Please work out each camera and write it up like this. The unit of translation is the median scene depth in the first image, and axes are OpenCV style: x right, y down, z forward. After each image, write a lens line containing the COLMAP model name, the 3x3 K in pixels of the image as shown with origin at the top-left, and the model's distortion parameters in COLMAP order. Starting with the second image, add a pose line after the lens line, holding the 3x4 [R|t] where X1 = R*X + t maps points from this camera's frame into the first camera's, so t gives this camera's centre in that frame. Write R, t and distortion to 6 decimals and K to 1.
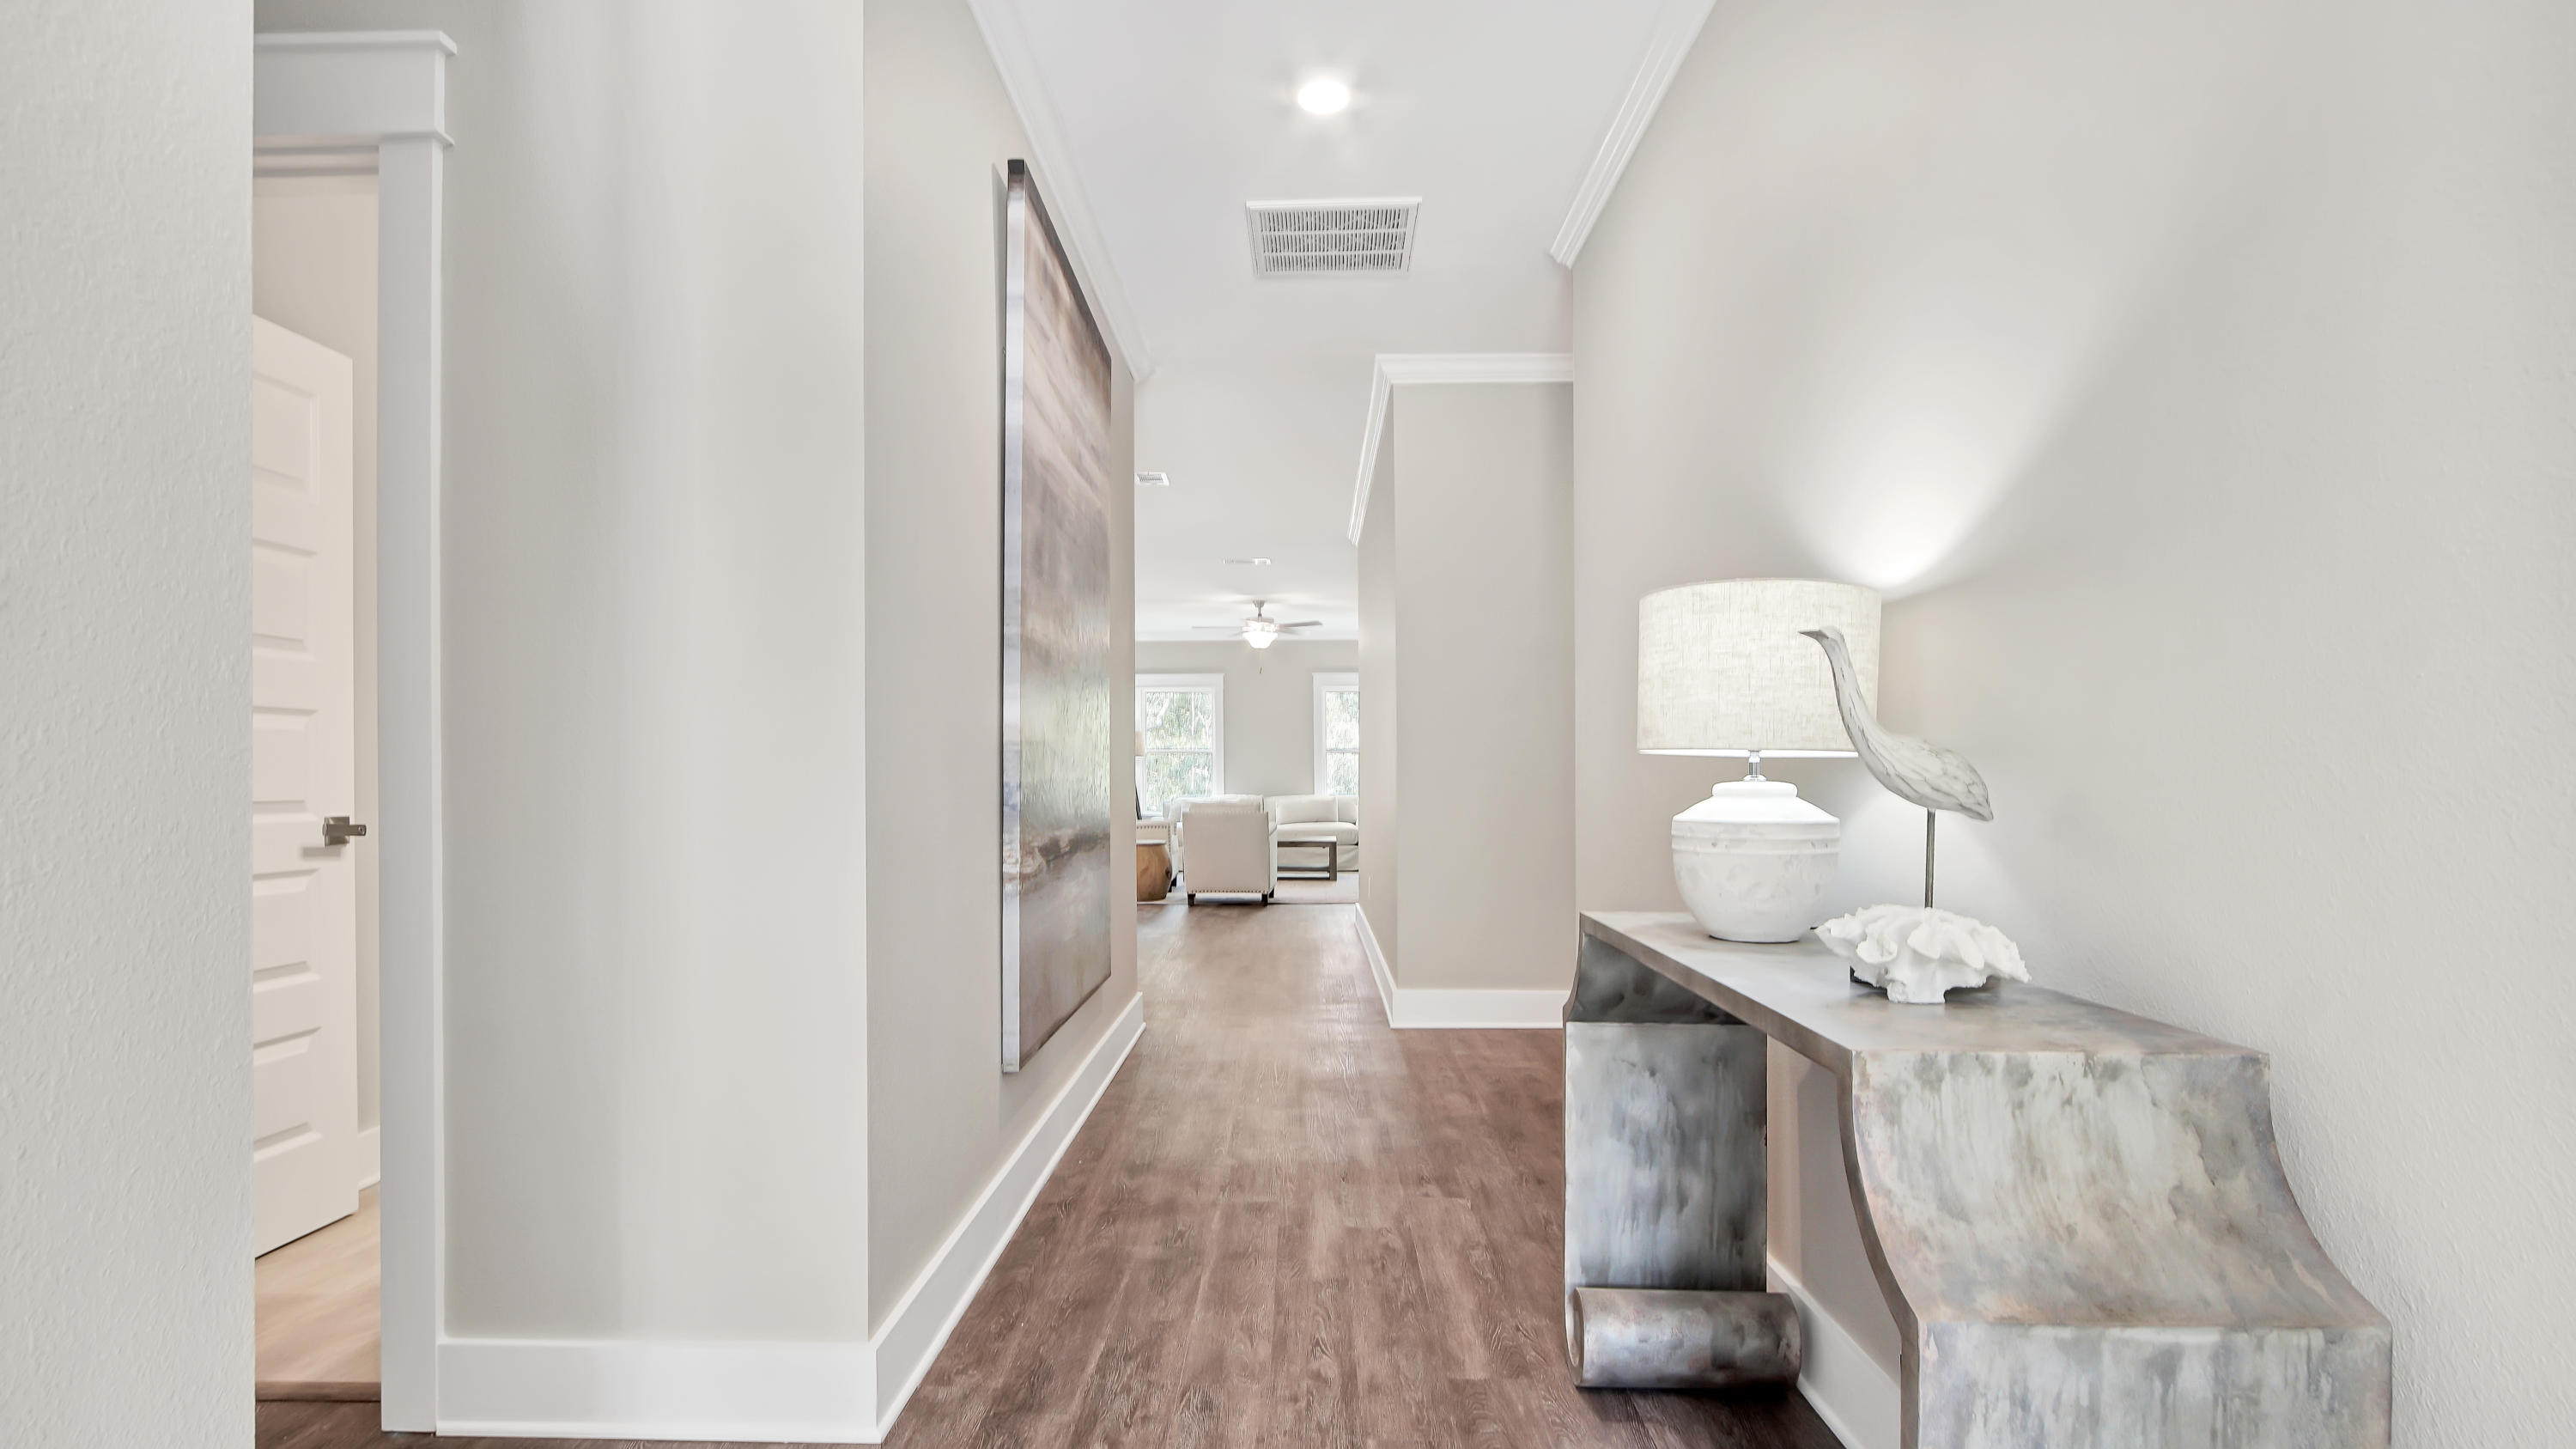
lens RADIAL K [[1204.2, 0, 1275.0], [0, 1204.2, 704.8], [0, 0, 1]] dist [-0.009498, 0.000200]
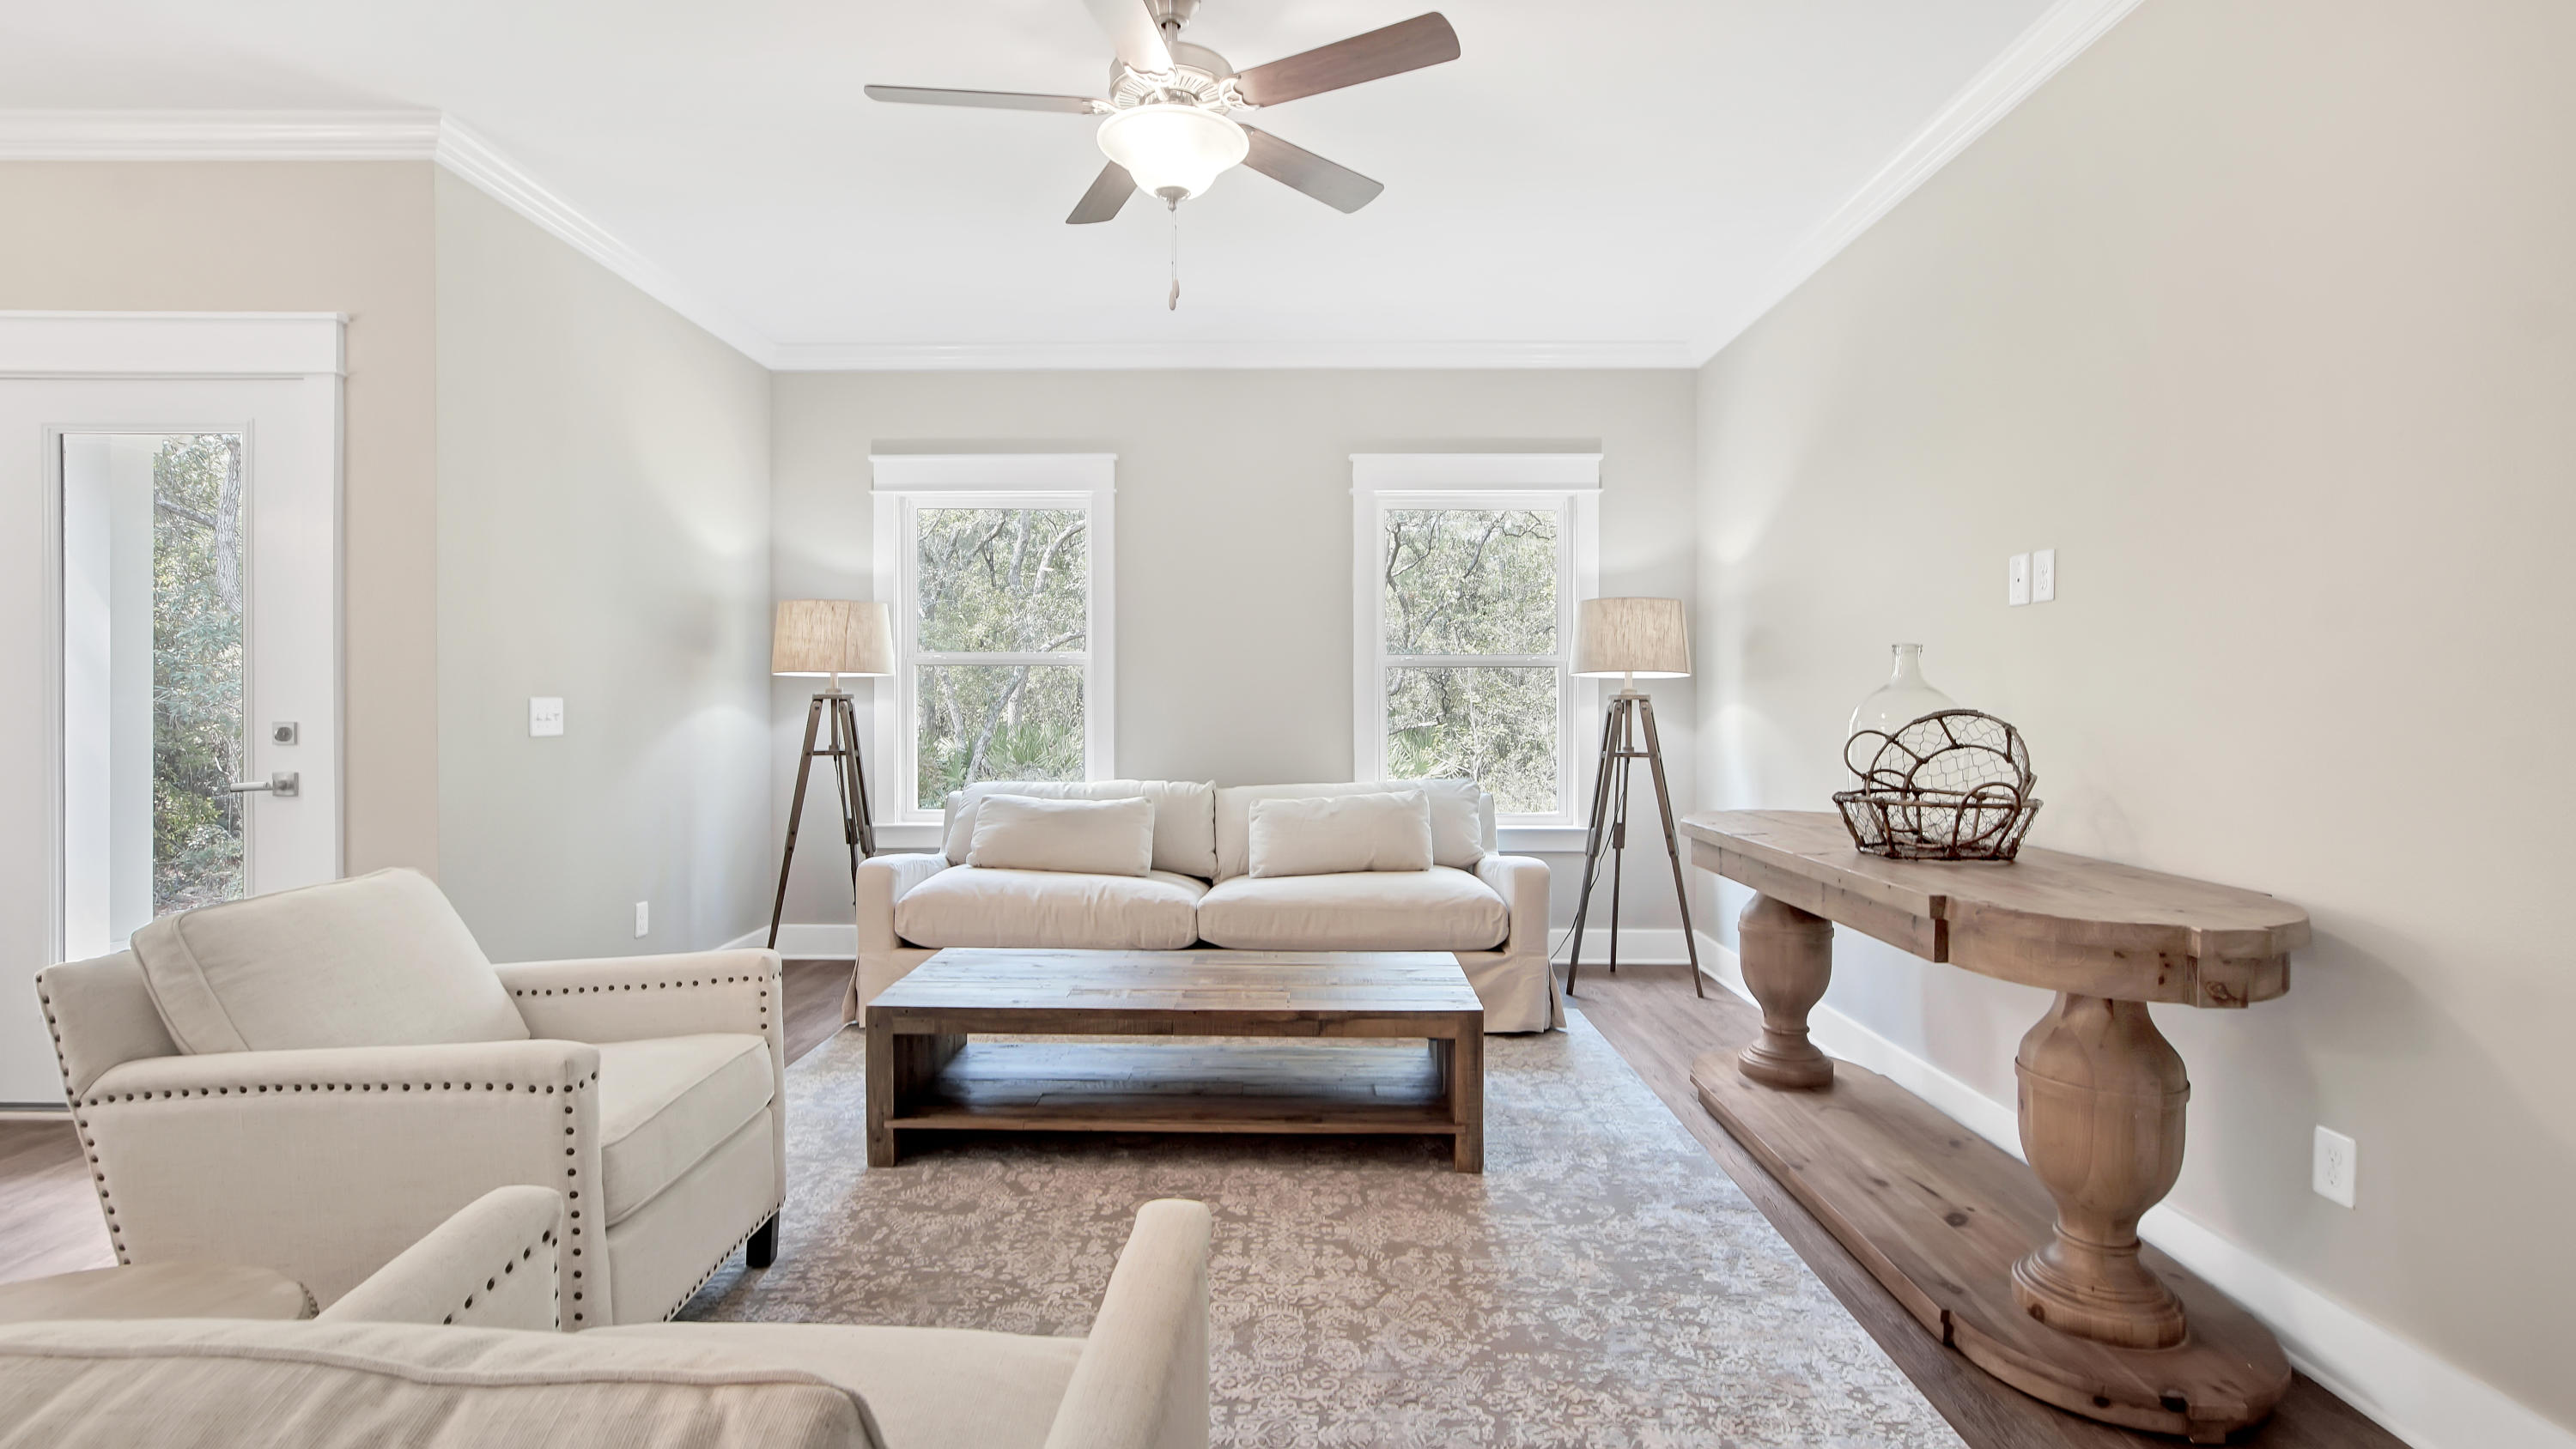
lens RADIAL K [[1203.8, 0, 1275.0], [0, 1203.8, 704.8], [0, 0, 1]] dist [-0.009498, 0.000200]
pose [[0.999936, 0.010465, 0.004183, 0.007996], [-0.010708, 0.997947, 0.063144, 0.033674], [-0.003514, -0.063185, 0.997996, 0.765232]]
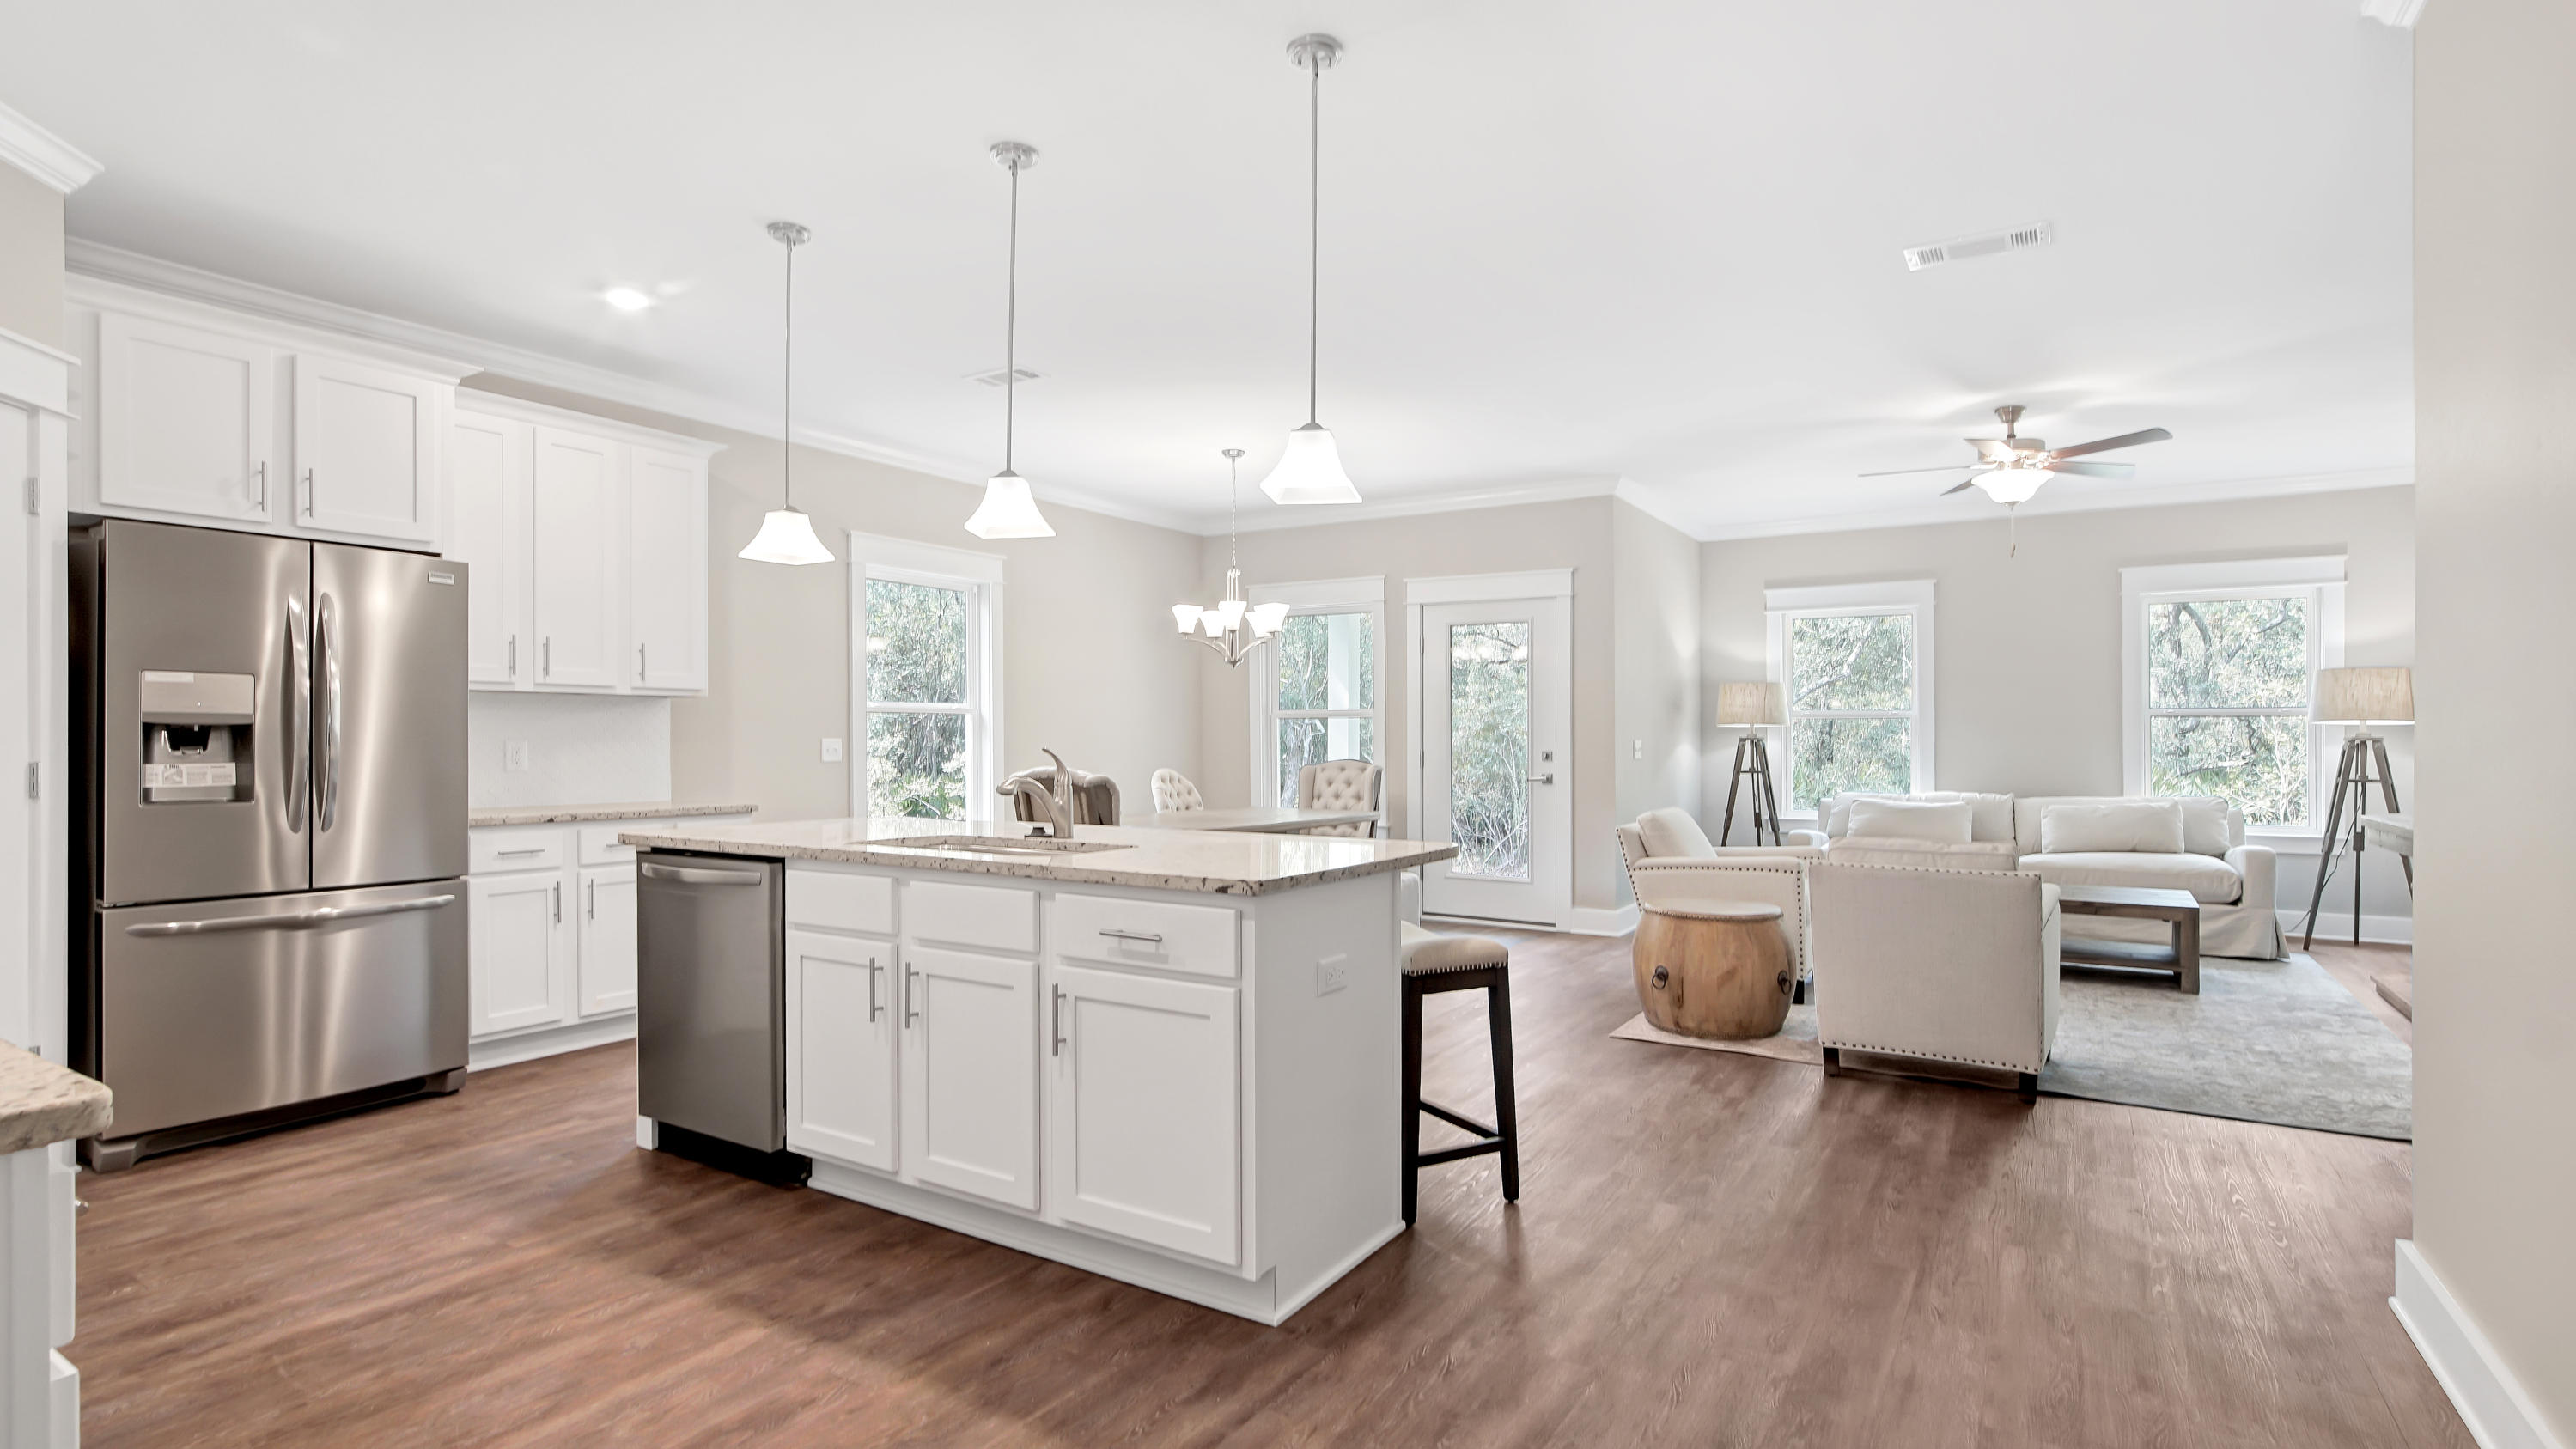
lens RADIAL K [[1219.9, 0, 1283.8], [0, 1219.9, 730.3], [0, 0, 1]] dist [-0.010901, -0.001130]
pose [[0.853870, 0.006880, -0.520442, -0.007179], [0.022418, 0.998499, 0.049980, 0.010710], [0.520004, -0.054344, 0.852433, 0.409613]]
